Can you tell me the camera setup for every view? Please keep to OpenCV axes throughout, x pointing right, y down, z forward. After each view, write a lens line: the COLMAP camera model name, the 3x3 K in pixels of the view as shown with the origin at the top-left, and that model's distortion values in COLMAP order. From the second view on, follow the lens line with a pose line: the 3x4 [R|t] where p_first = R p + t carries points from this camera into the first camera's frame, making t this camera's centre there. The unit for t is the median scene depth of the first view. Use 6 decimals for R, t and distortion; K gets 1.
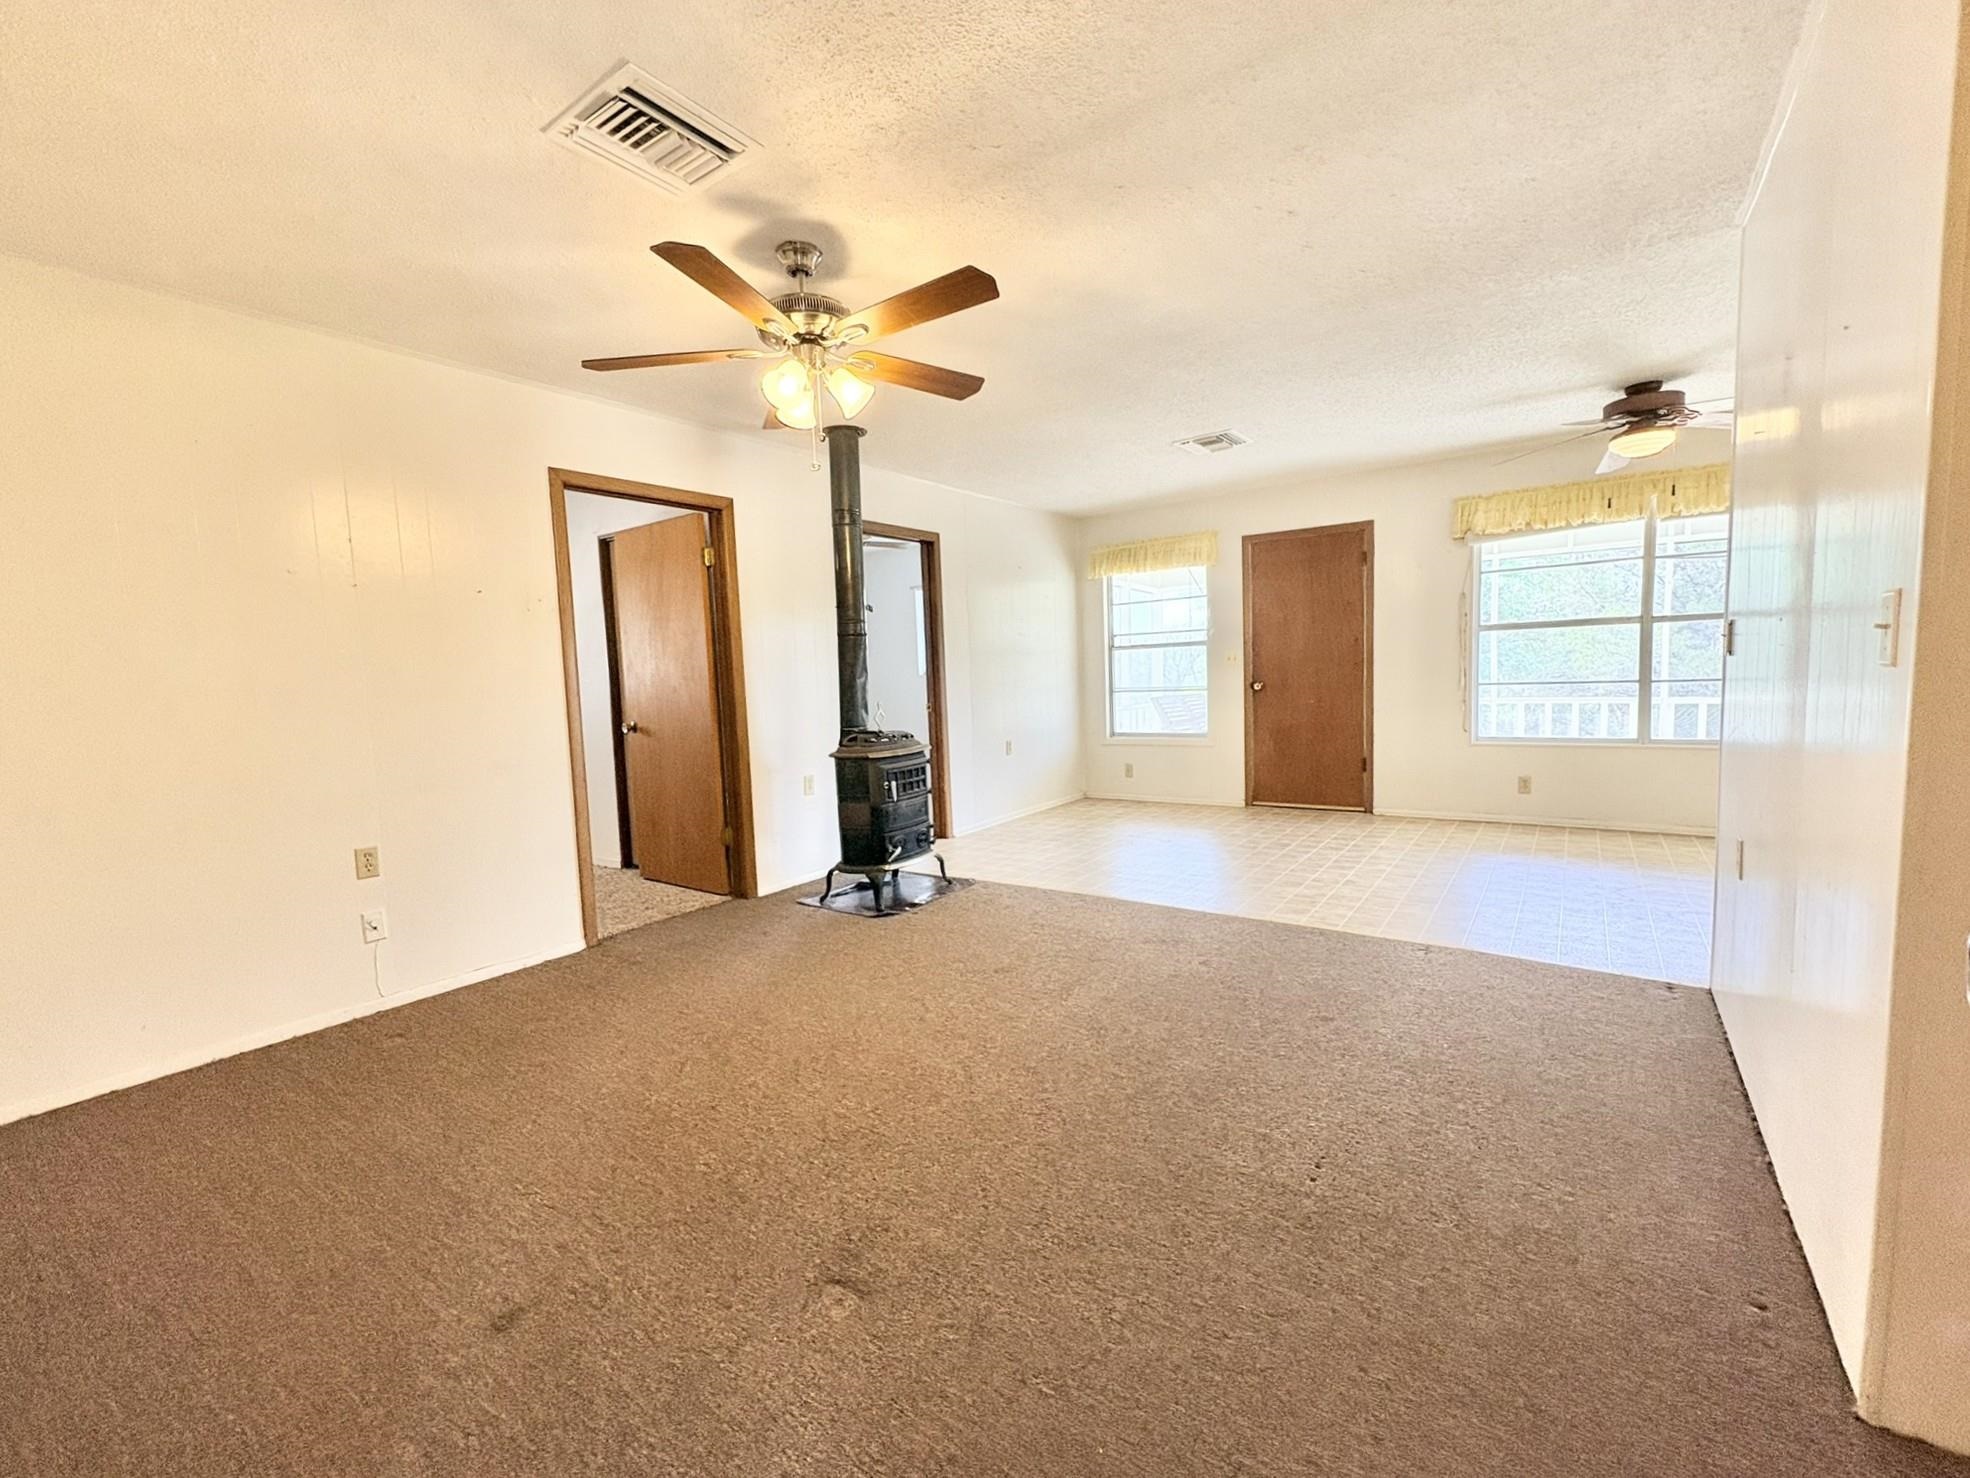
lens RADIAL K [[817.7, 0, 985.7], [0, 817.7, 742.3], [0, 0, 1]] dist [-0.000510, -0.000122]
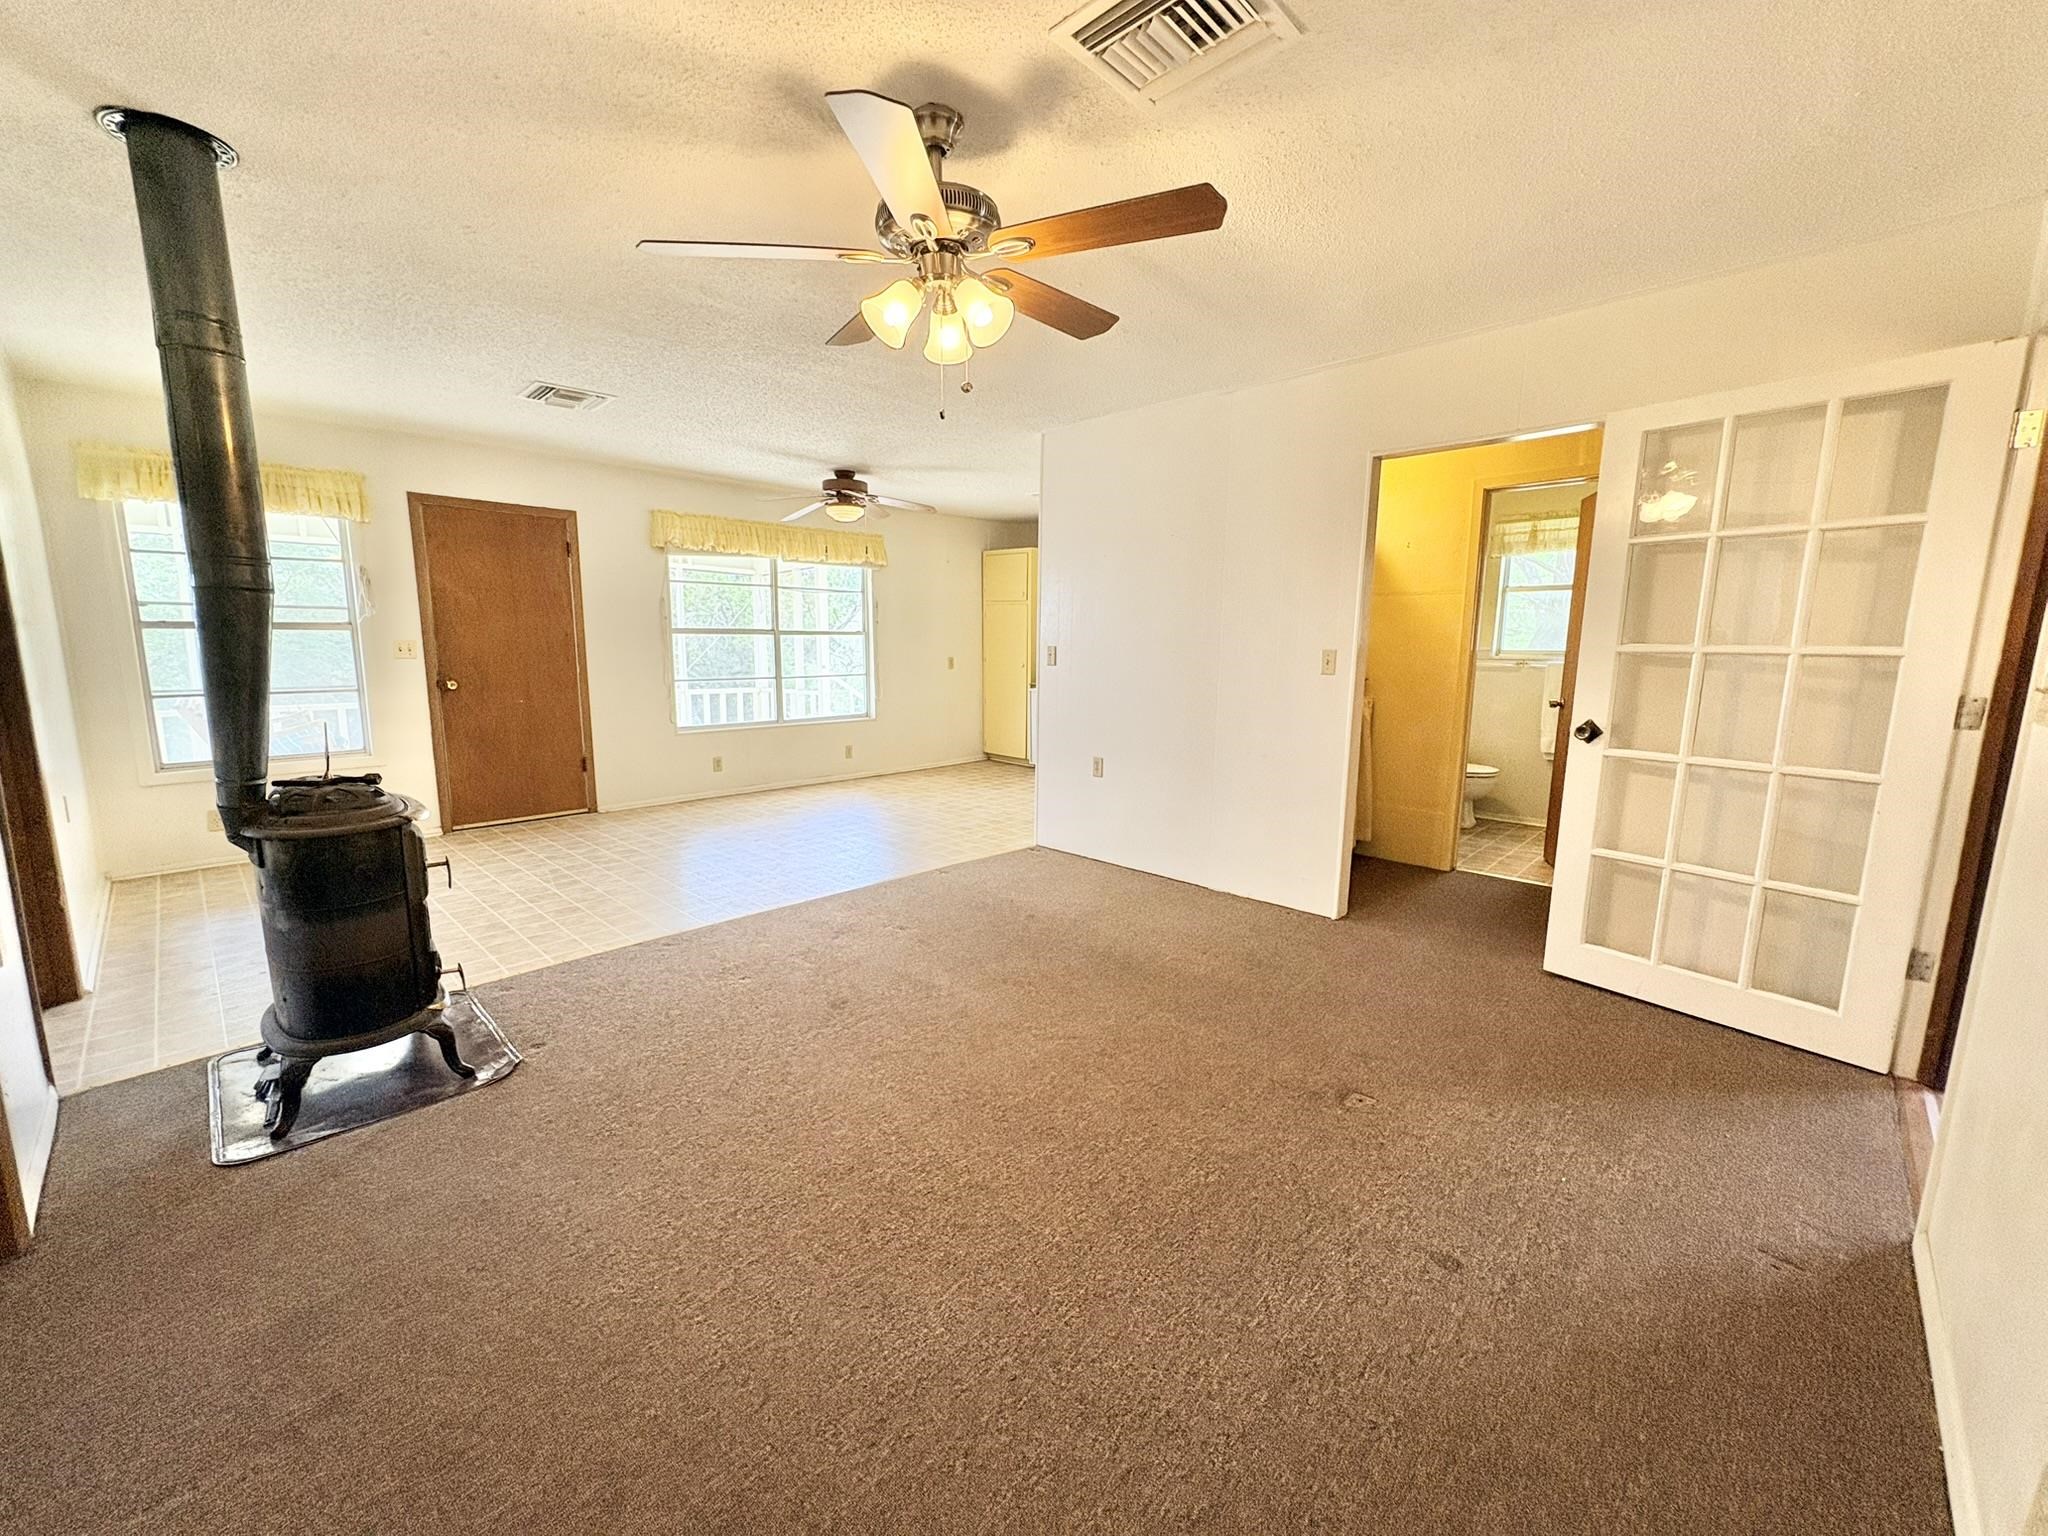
lens RADIAL K [[814.6, 0, 1022.7], [0, 814.6, 768.4], [0, 0, 1]] dist [-0.001293, 0.000594]
pose [[0.145104, -0.114101, 0.982815, -0.461840], [0.073914, 0.991803, 0.104232, -0.033471], [-0.986652, 0.057519, 0.152348, 0.373467]]
